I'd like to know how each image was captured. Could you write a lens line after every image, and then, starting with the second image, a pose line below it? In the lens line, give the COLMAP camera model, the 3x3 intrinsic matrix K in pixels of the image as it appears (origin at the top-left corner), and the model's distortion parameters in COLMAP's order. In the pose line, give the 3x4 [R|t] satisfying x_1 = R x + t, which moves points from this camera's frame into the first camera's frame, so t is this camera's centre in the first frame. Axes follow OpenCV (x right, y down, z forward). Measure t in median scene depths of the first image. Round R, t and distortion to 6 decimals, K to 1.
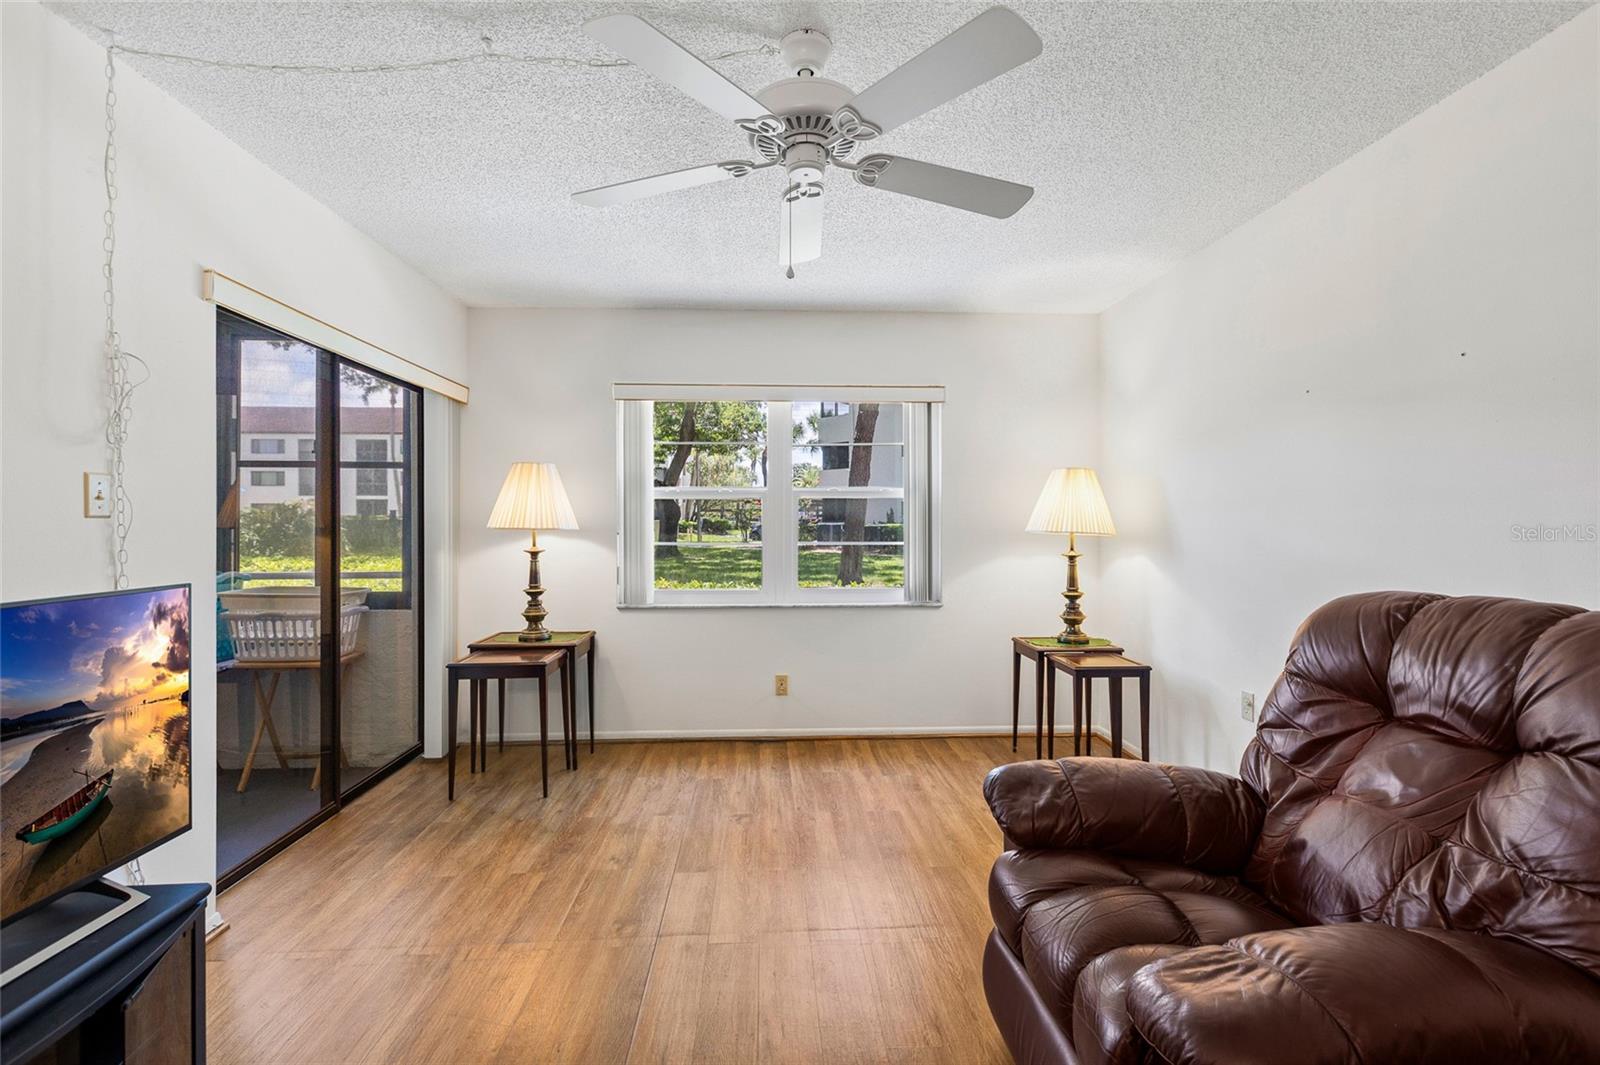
lens RADIAL K [[721.5, 0, 800.2], [0, 721.5, 518.9], [0, 0, 1]] dist [-0.000550, -0.000633]
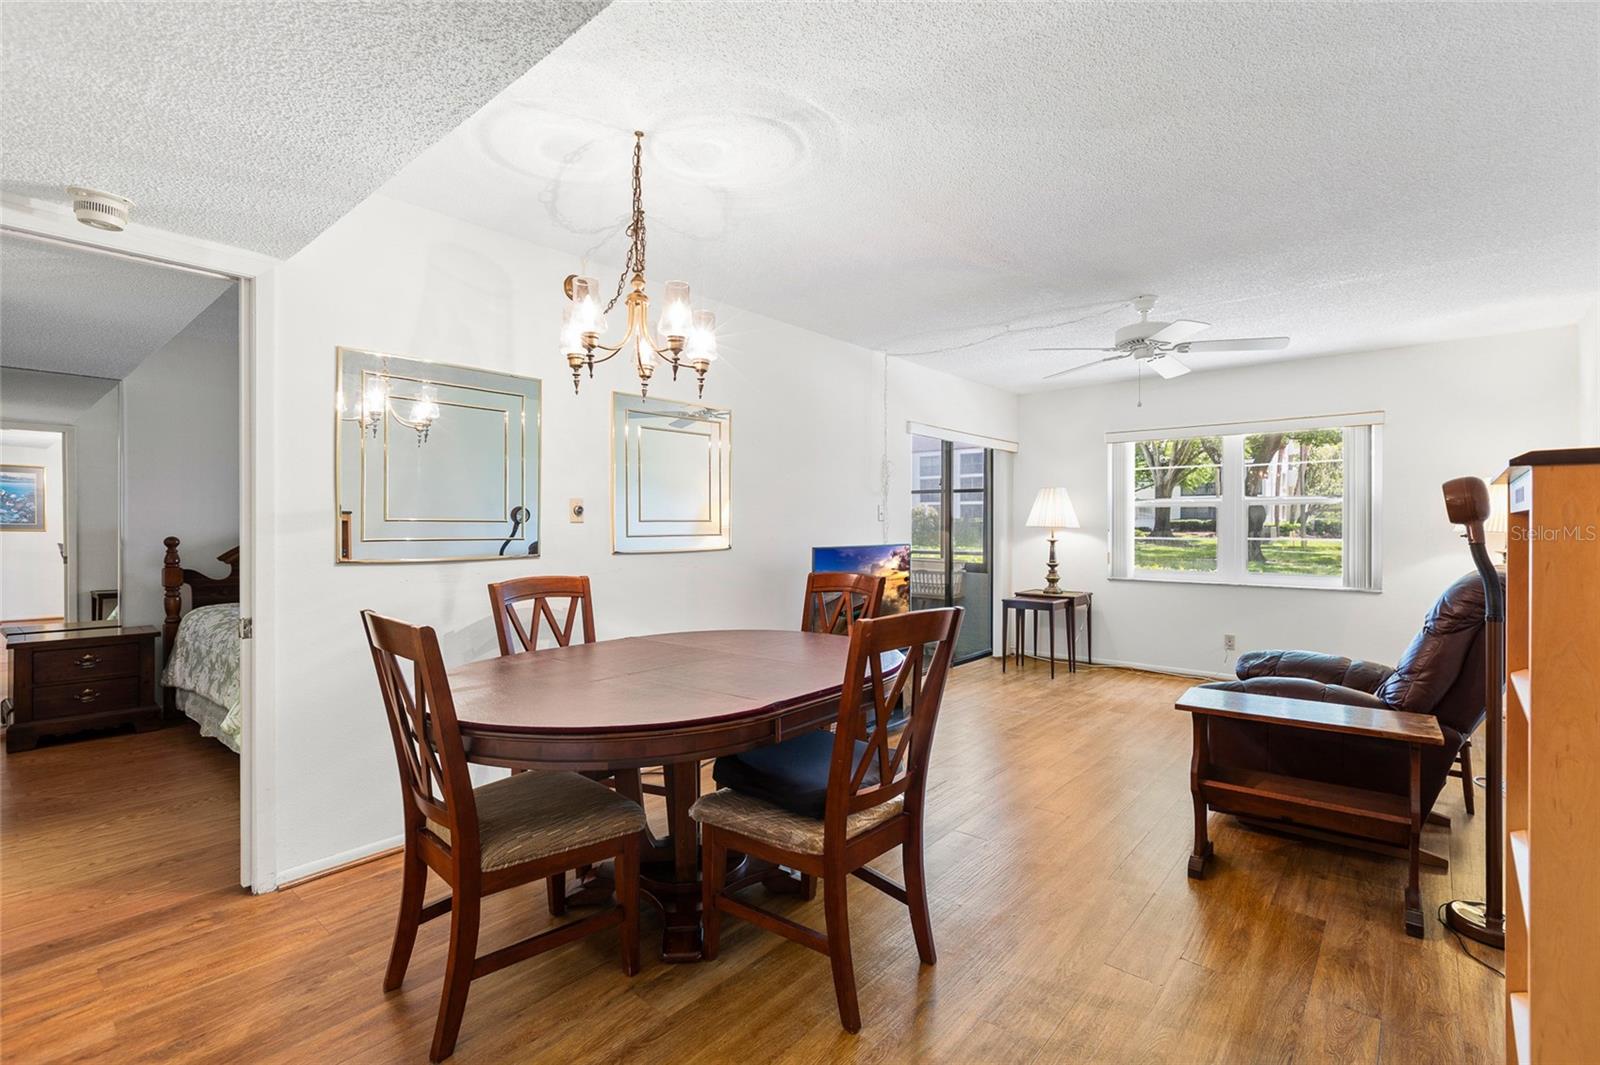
lens RADIAL K [[721.5, 0, 812.9], [0, 721.5, 528.8], [0, 0, 1]] dist [-0.000550, -0.000633]
pose [[0.725108, 0.004754, -0.688618, 0.370670], [0.004042, 0.999930, 0.011159, -0.003208], [0.688623, -0.010875, 0.725038, -0.579839]]
